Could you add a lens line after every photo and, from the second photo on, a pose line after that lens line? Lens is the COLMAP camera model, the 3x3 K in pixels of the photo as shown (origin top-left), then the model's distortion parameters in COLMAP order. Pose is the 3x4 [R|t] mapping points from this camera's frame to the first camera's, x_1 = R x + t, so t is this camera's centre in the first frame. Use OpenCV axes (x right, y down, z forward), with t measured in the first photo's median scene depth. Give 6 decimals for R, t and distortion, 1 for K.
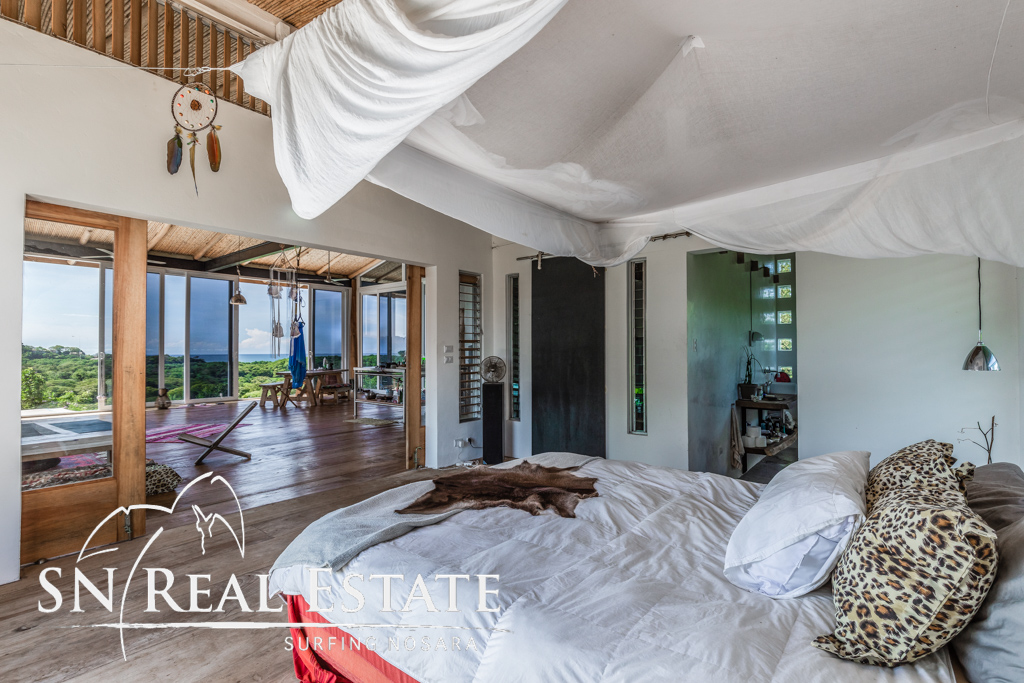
lens RADIAL K [[484.5, 0, 514.3], [0, 484.5, 340.9], [0, 0, 1]] dist [0.001831, 0.000143]
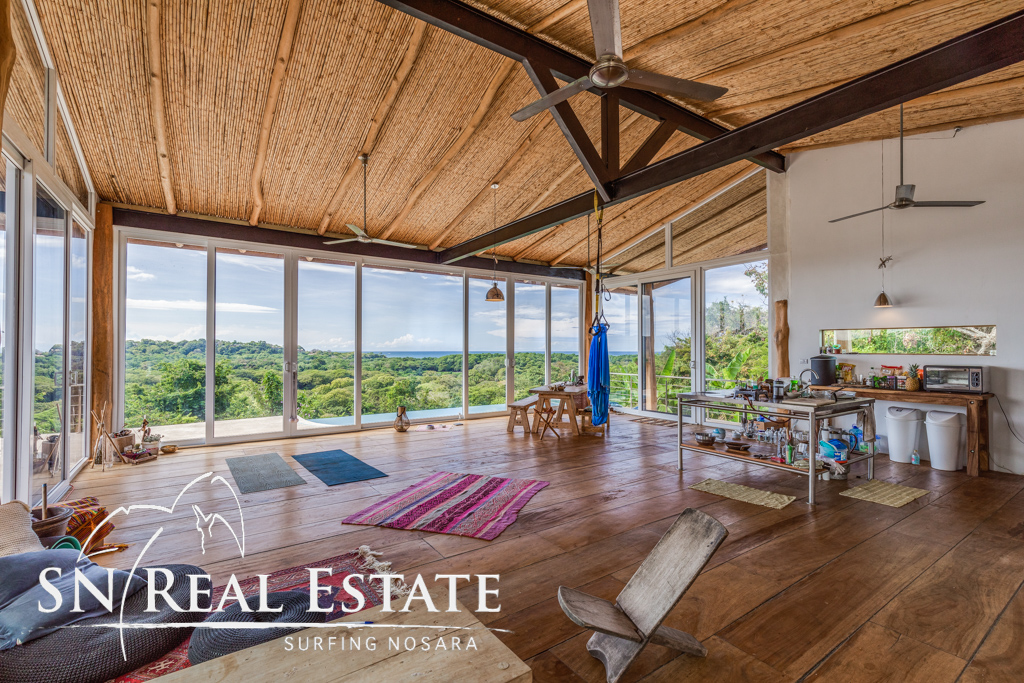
lens RADIAL K [[459.8, 0, 517.0], [0, 459.8, 344.5], [0, 0, 1]] dist [0.008740, -0.001518]
pose [[0.957689, 0.001926, -0.287798, -0.228097], [0.000962, 0.999951, 0.009893, -0.010906], [0.287803, -0.009751, 0.957640, 0.226232]]
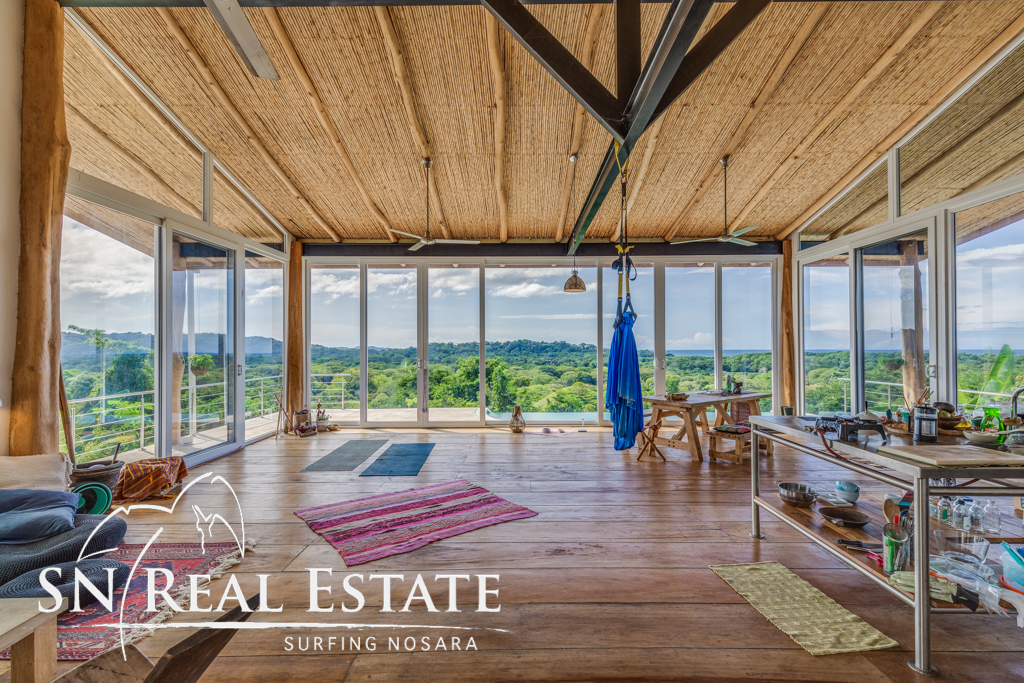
lens RADIAL K [[459.8, 0, 516.6], [0, 459.8, 346.0], [0, 0, 1]] dist [0.008740, -0.001518]
pose [[0.623968, -0.001740, -0.781448, -0.094523], [0.016695, 0.999799, 0.011104, -0.008221], [0.781271, -0.019975, 0.623872, 0.383633]]
